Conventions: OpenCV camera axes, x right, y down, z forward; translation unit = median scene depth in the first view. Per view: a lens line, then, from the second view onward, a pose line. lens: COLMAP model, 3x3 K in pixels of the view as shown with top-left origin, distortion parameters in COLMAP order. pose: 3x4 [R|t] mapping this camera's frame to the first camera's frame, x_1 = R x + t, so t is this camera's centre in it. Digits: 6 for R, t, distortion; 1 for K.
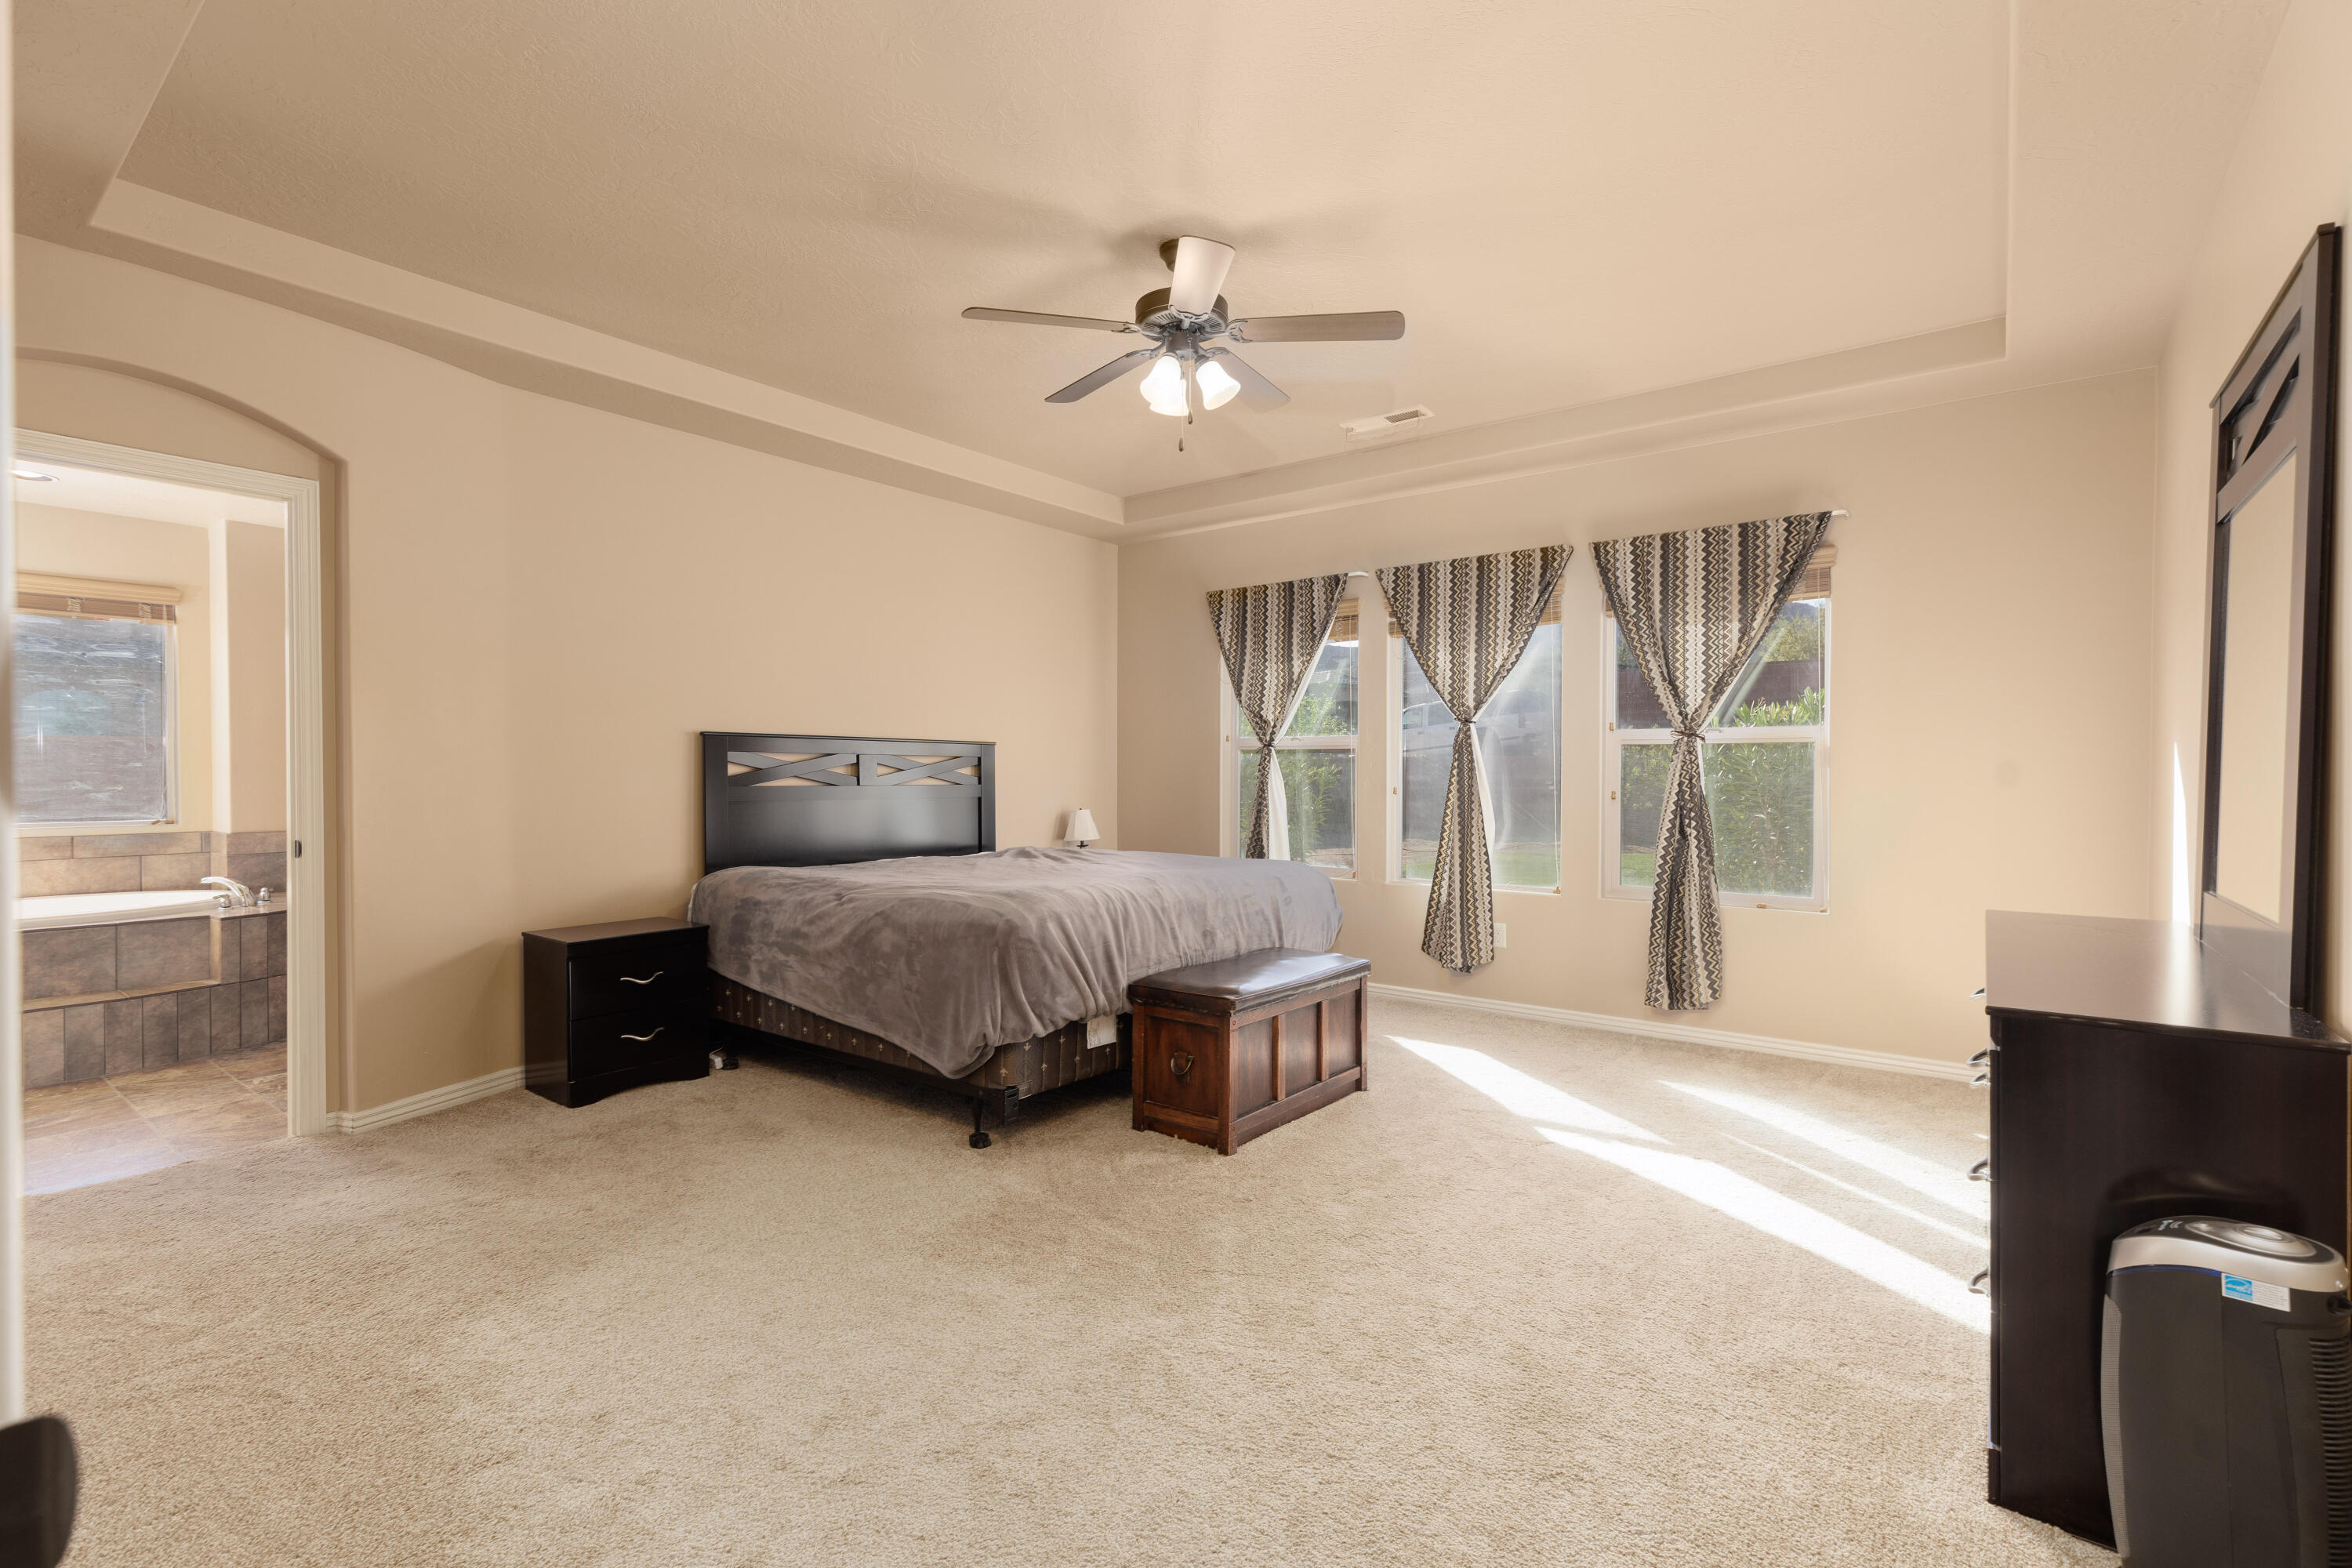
lens RADIAL K [[1051.2, 0, 1187.0], [0, 1051.2, 782.5], [0, 0, 1]] dist [0.006965, -0.002107]
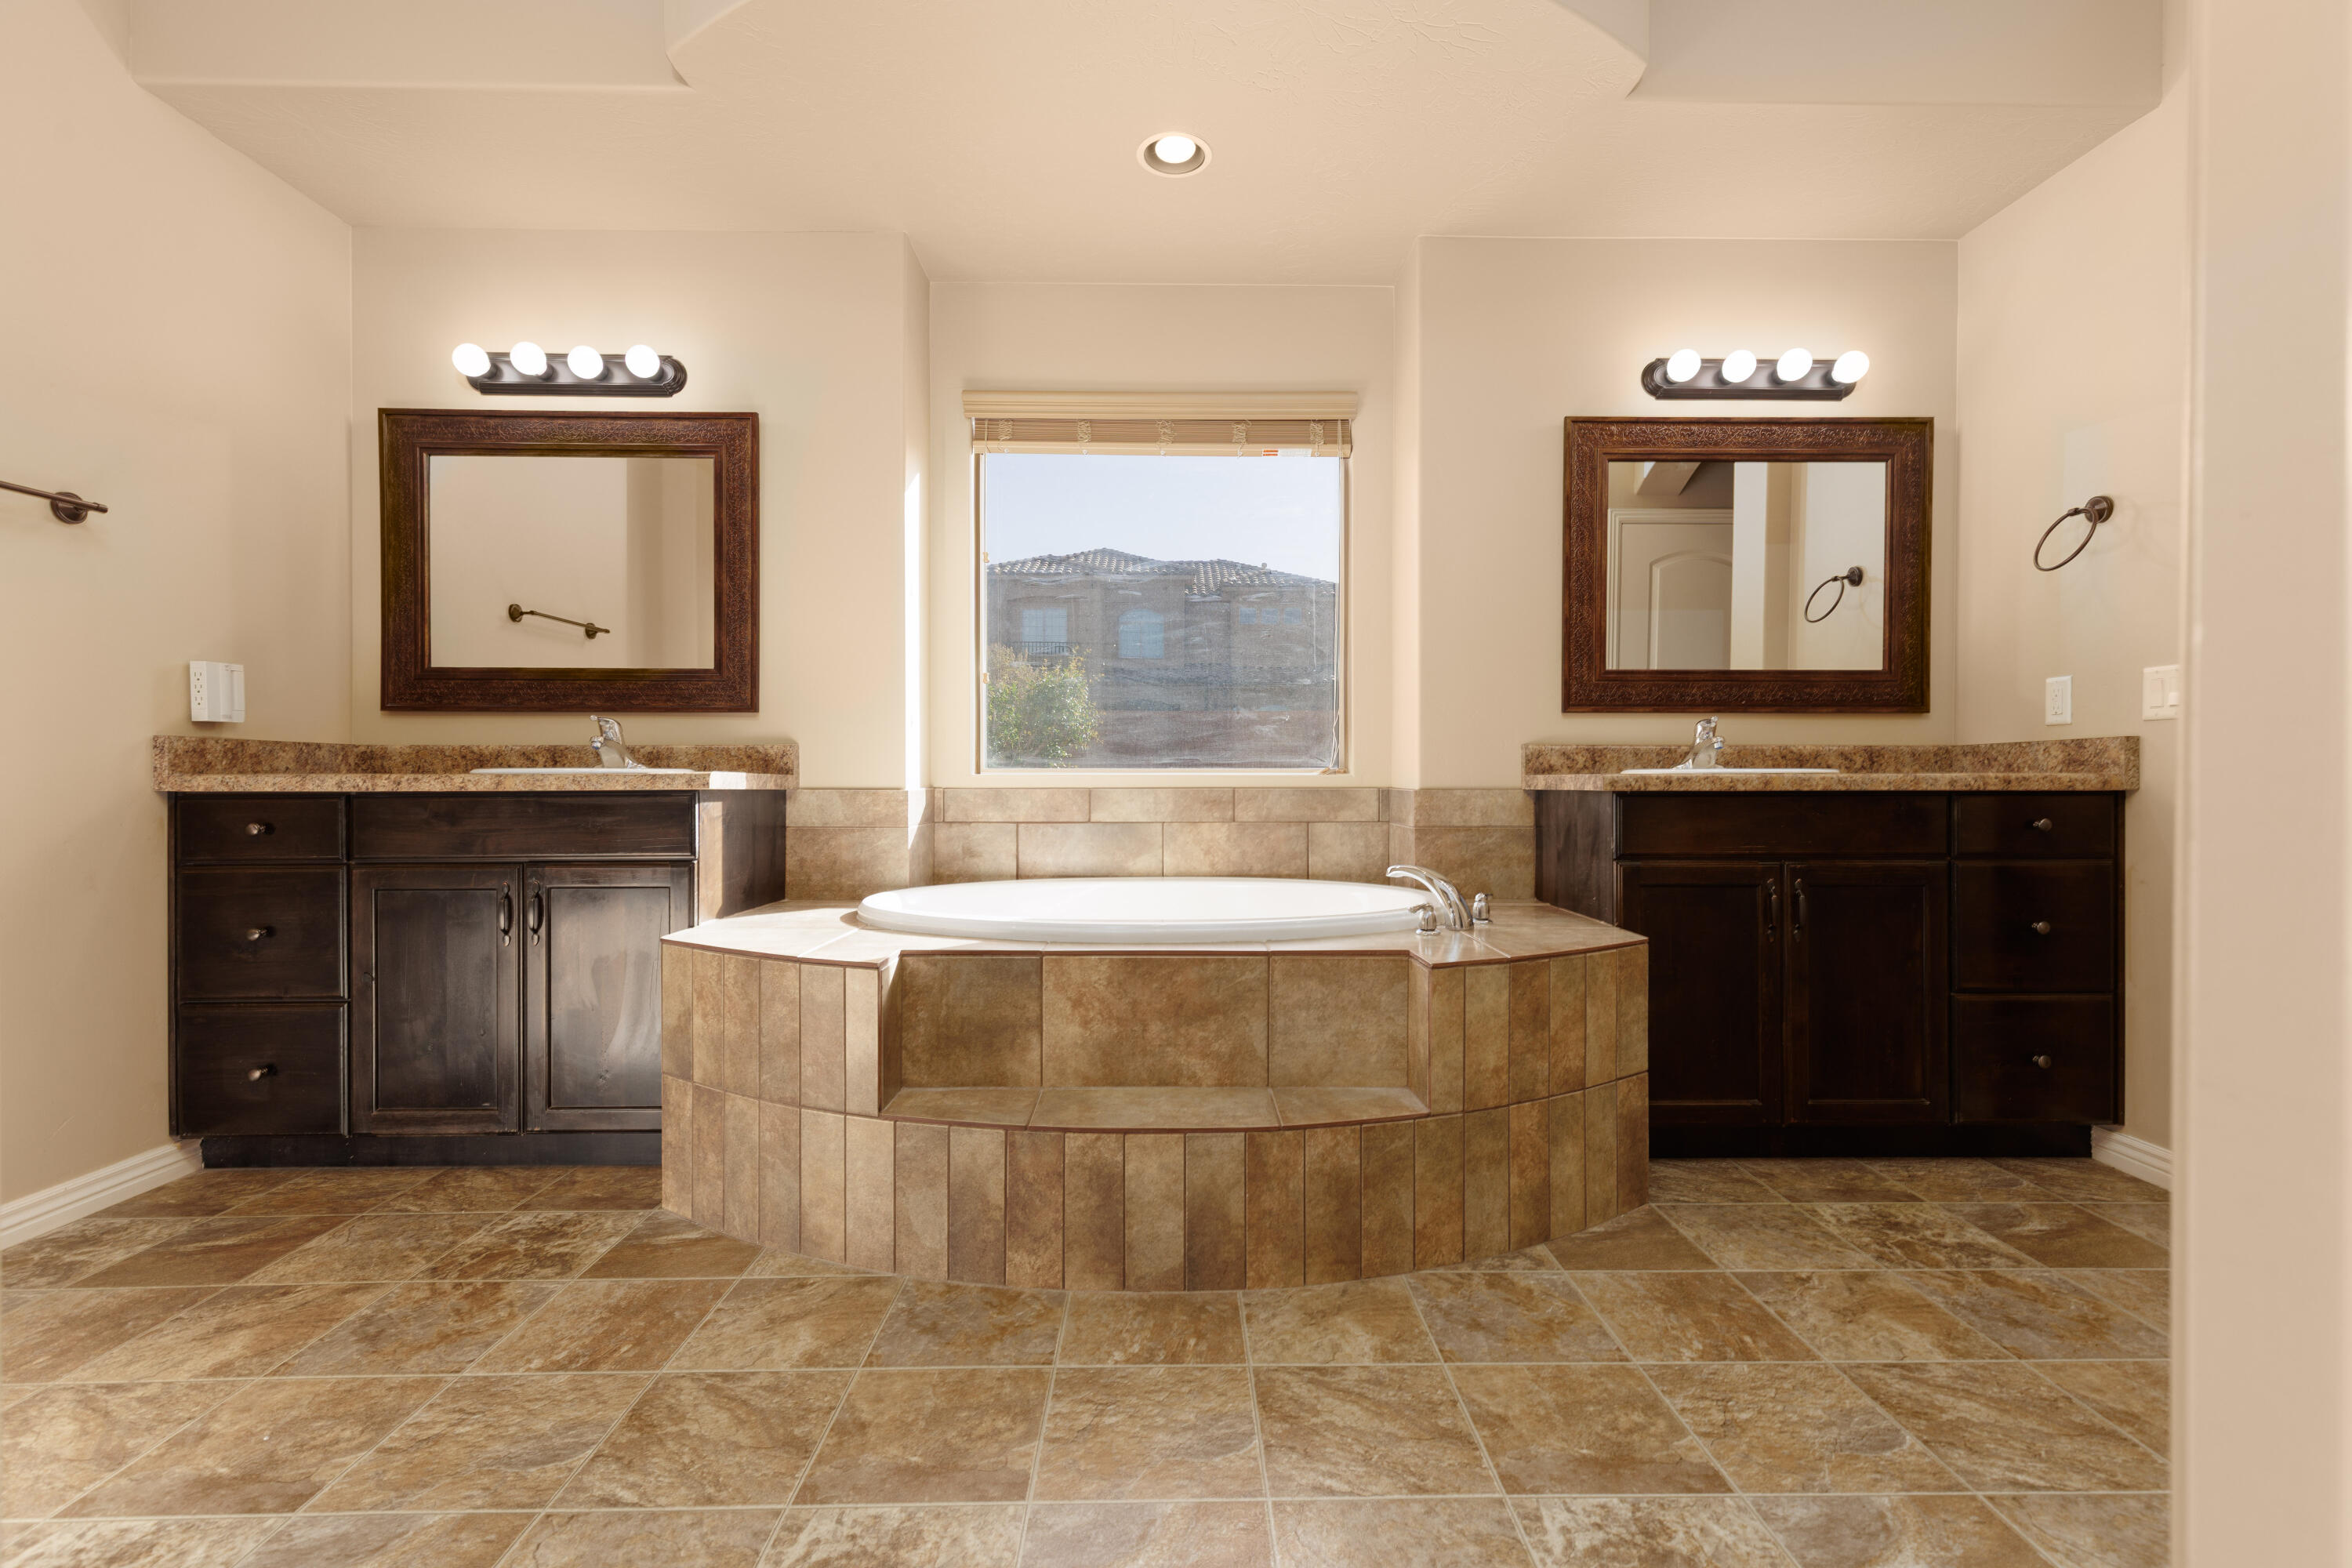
lens RADIAL K [[1051.2, 0, 1177.2], [0, 1051.2, 785.5], [0, 0, 1]] dist [0.006965, -0.002107]
pose [[0.612872, 0.007054, -0.790151, -0.615895], [-0.007320, 0.999968, 0.003250, 0.052194], [0.790149, 0.003792, 0.612904, 0.627864]]
